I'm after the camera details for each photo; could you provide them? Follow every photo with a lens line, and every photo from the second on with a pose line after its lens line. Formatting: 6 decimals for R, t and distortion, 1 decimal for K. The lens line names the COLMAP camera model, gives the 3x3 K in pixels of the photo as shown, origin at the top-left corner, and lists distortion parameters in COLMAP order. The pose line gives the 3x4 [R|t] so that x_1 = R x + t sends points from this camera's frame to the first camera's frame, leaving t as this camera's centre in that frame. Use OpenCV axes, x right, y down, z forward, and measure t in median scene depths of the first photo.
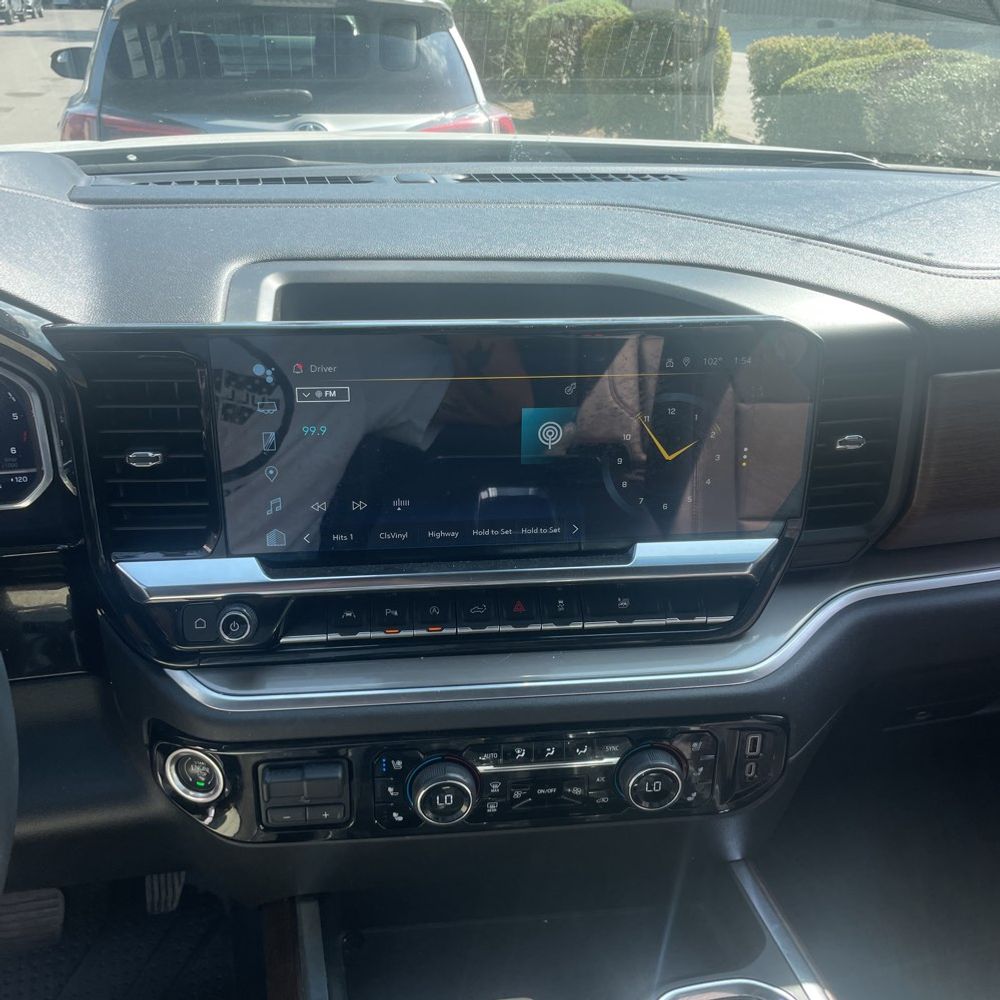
lens RADIAL K [[993.9, 0, 497.3], [0, 993.9, 496.4], [0, 0, 1]] dist [0.091197, -0.129958]
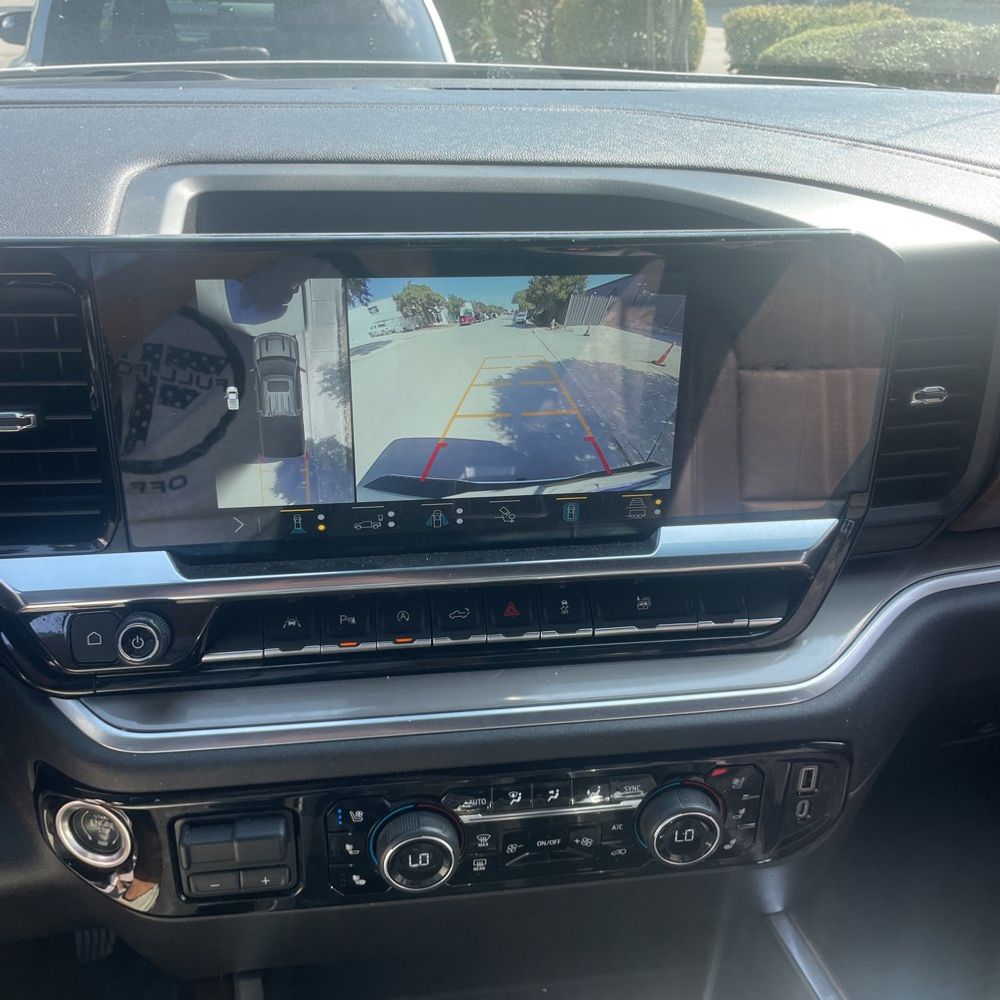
lens RADIAL K [[1011.6, 0, 497.5], [0, 1011.6, 496.4], [0, 0, 1]] dist [0.083142, -0.125292]
pose [[0.999598, -0.010688, 0.026259, -0.009075], [0.010318, 0.999846, 0.014188, 0.010411], [-0.026406, -0.013911, 0.999554, 0.204861]]
